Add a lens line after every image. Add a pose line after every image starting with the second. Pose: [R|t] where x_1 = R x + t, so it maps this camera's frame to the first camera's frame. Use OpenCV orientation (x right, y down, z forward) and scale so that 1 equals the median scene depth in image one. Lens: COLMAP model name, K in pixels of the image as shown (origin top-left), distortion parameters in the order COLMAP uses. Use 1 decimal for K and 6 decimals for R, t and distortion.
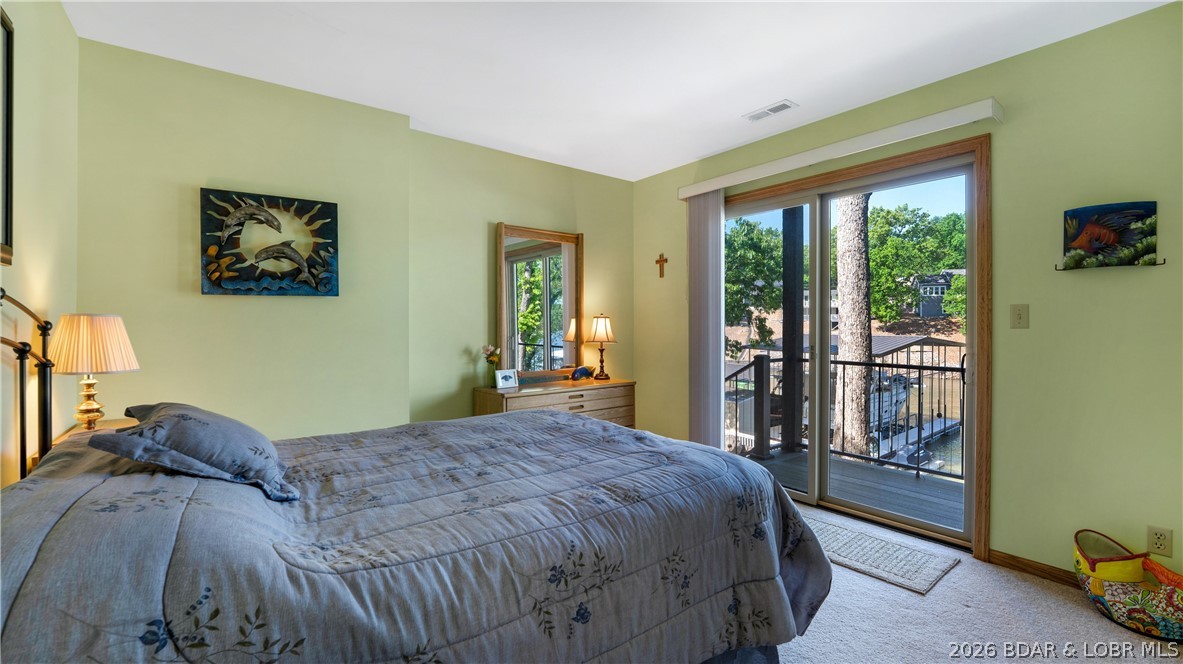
lens RADIAL K [[474.1, 0, 584.4], [0, 474.1, 333.9], [0, 0, 1]] dist [-0.001409, -0.000217]
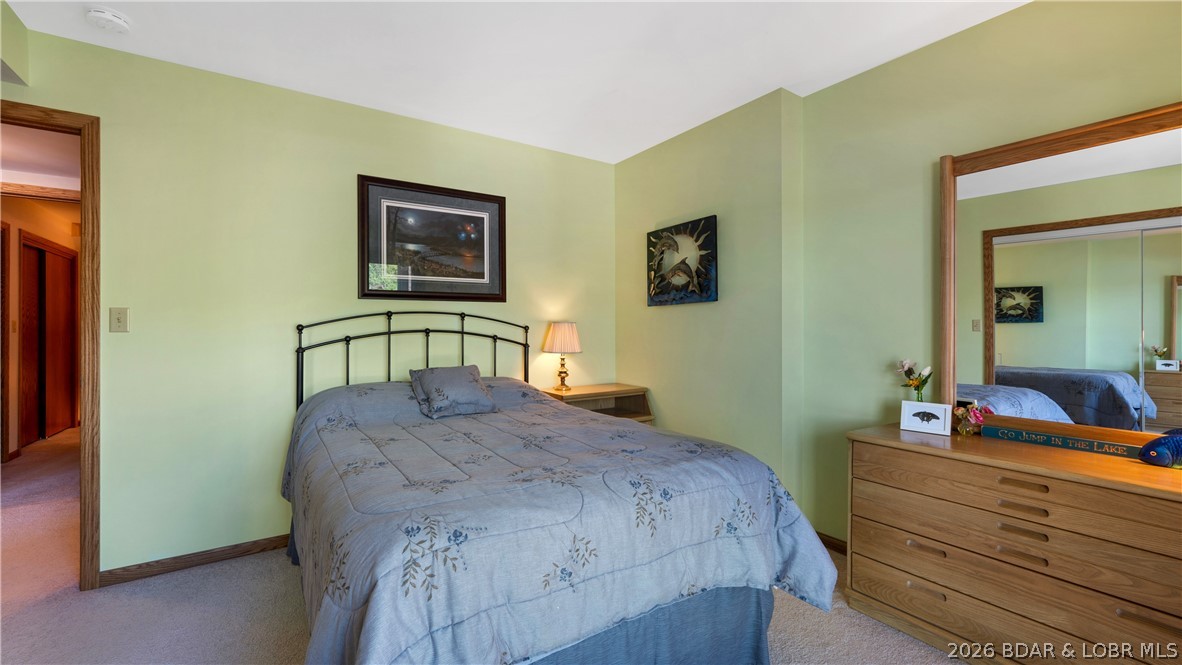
lens RADIAL K [[473.7, 0, 583.9], [0, 473.7, 334.4], [0, 0, 1]] dist [-0.001409, -0.000217]
pose [[-0.016929, 0.017422, -0.999705, 0.582700], [-0.020176, 0.999639, 0.017763, -0.017577], [0.999653, 0.020471, -0.016572, 0.749493]]
